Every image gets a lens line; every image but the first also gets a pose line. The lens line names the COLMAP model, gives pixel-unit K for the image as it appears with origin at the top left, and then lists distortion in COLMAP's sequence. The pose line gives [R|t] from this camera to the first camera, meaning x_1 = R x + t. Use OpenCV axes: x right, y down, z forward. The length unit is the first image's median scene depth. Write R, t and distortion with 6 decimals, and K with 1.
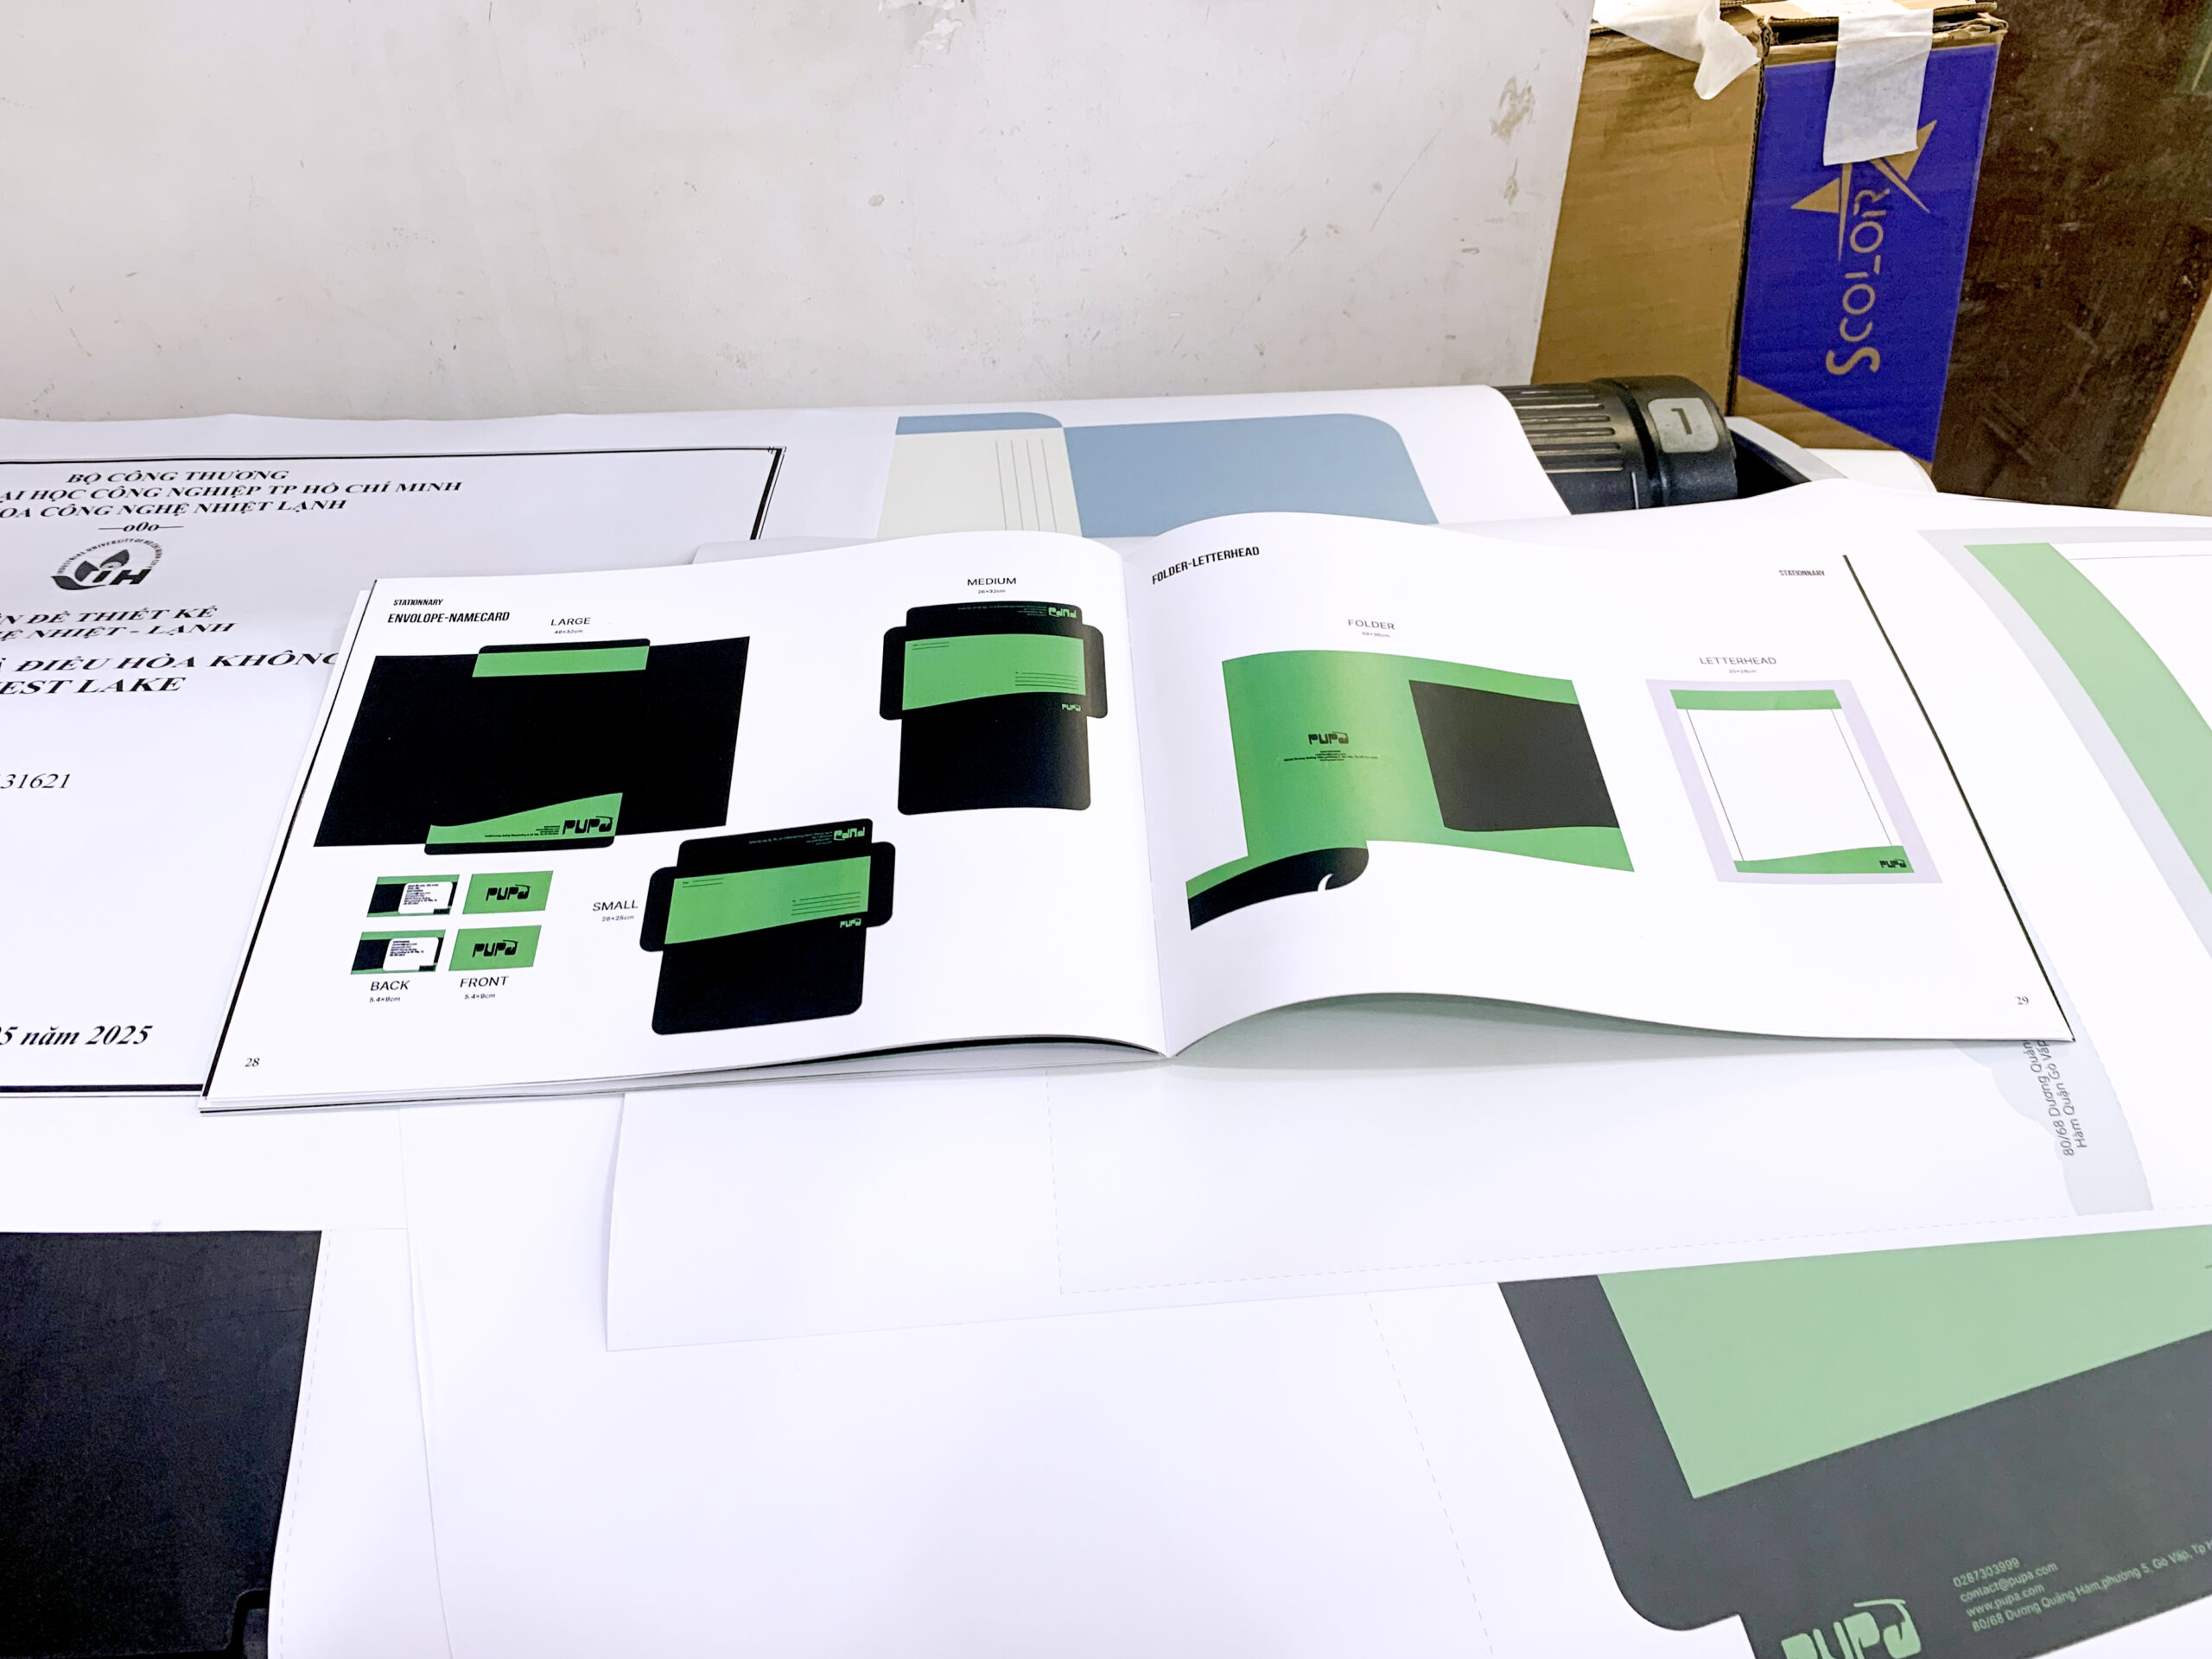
lens RADIAL K [[1658.7, 0, 1112.3], [0, 1658.7, 836.7], [0, 0, 1]] dist [0.005346, -0.003935]
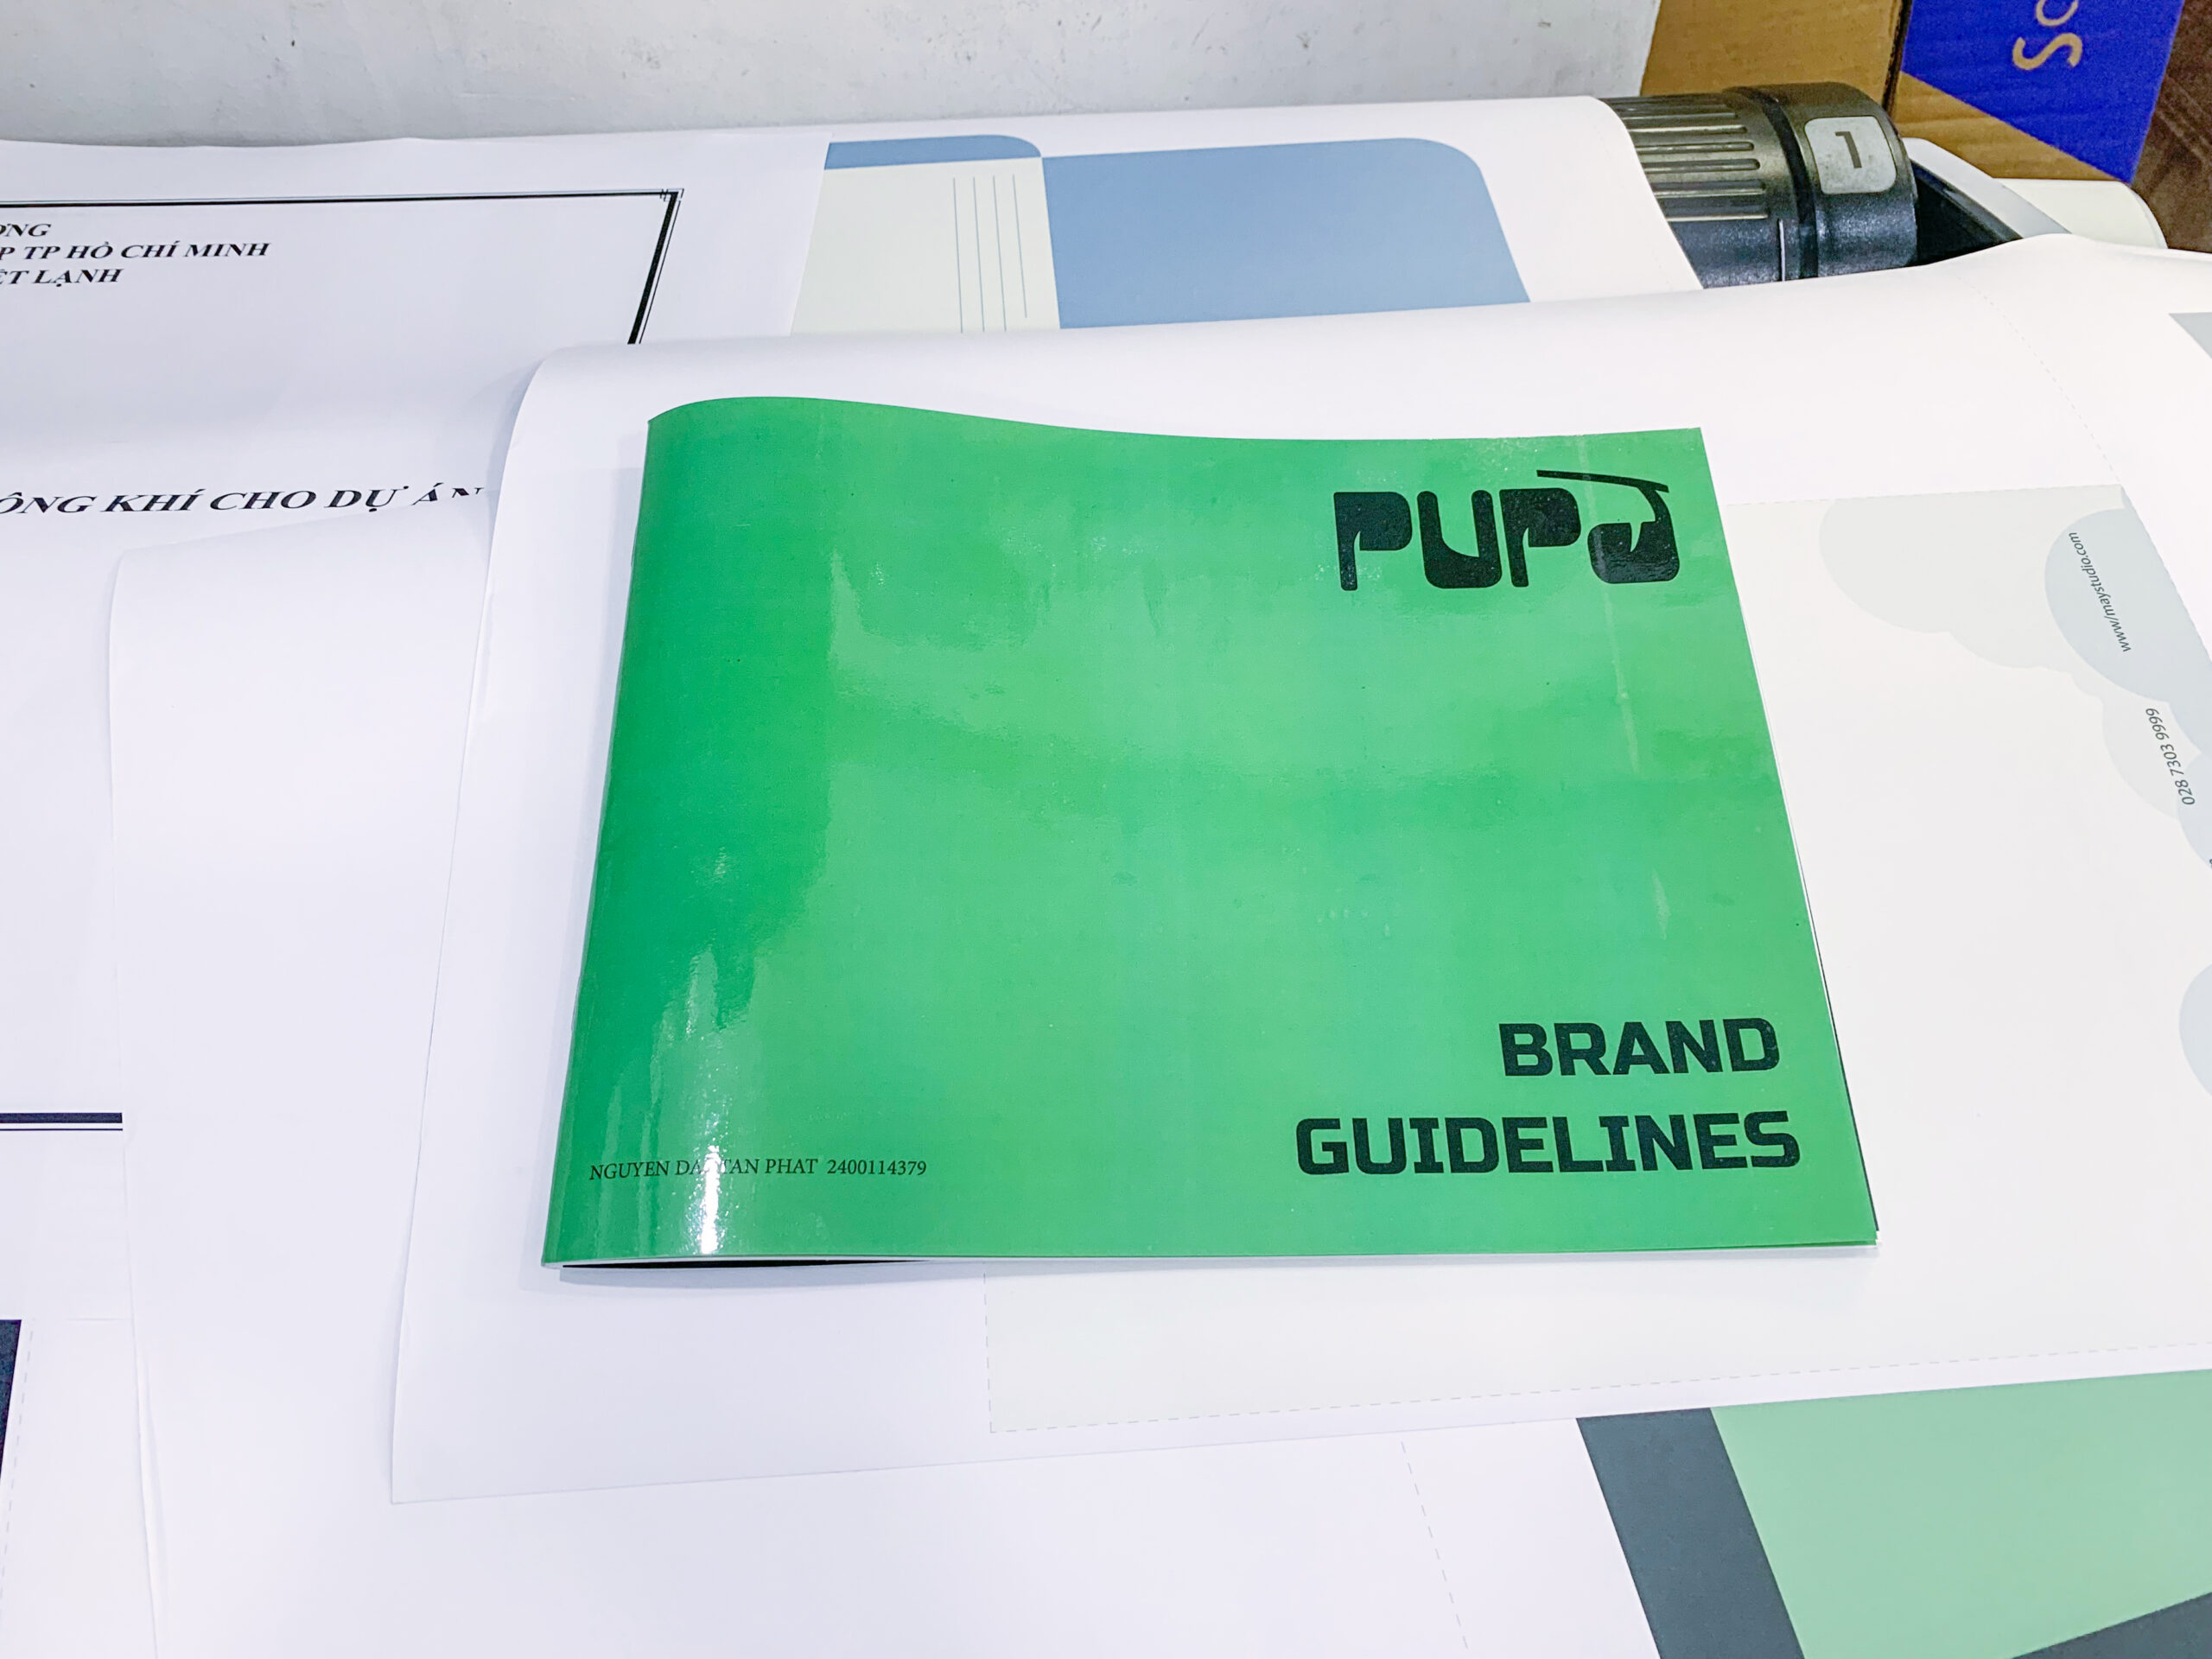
lens RADIAL K [[1658.7, 0, 1099.5], [0, 1658.7, 848.7], [0, 0, 1]] dist [0.005346, -0.003935]
pose [[0.999578, 0.009059, -0.027609, 0.021372], [-0.003925, 0.983551, 0.180587, -0.071268], [0.028790, -0.180402, 0.983172, 0.180964]]
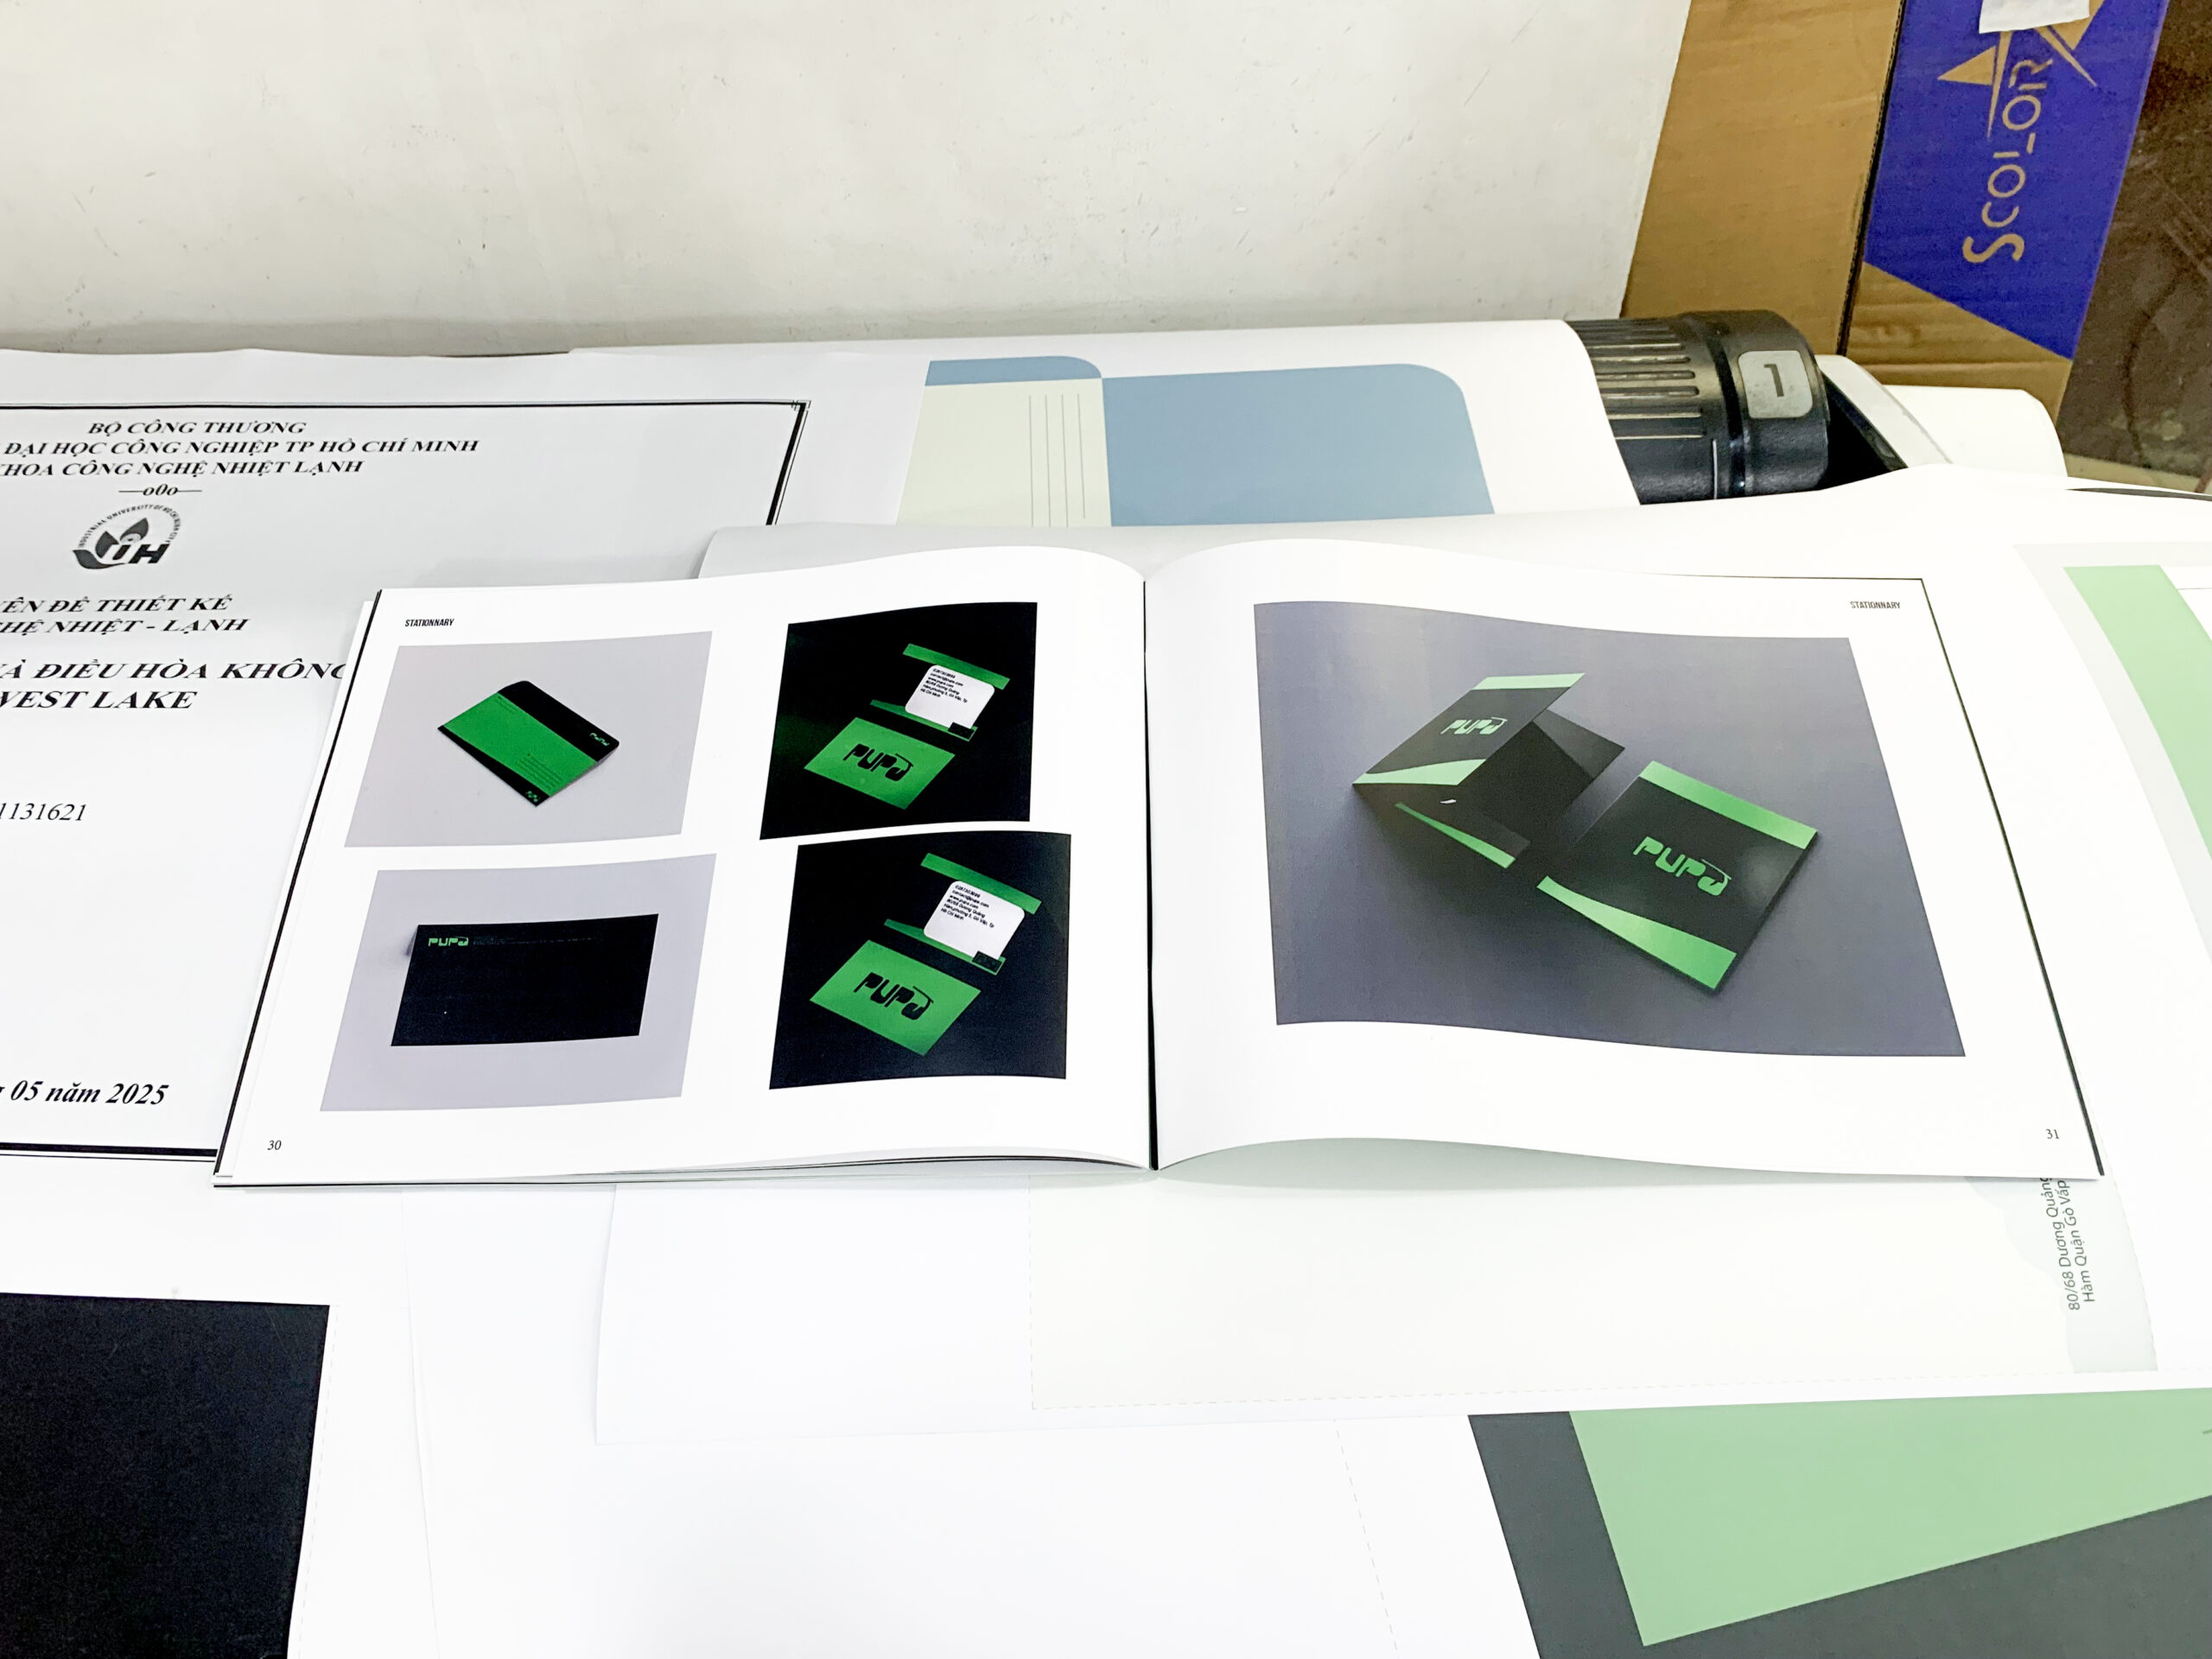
lens RADIAL K [[1658.7, 0, 1103.0], [0, 1658.7, 838.2], [0, 0, 1]] dist [0.005346, -0.003935]
pose [[0.997493, 0.033679, -0.062244, 0.038145], [-0.023553, 0.987353, 0.156775, -0.136350], [0.066737, -0.154916, 0.985671, 0.030120]]
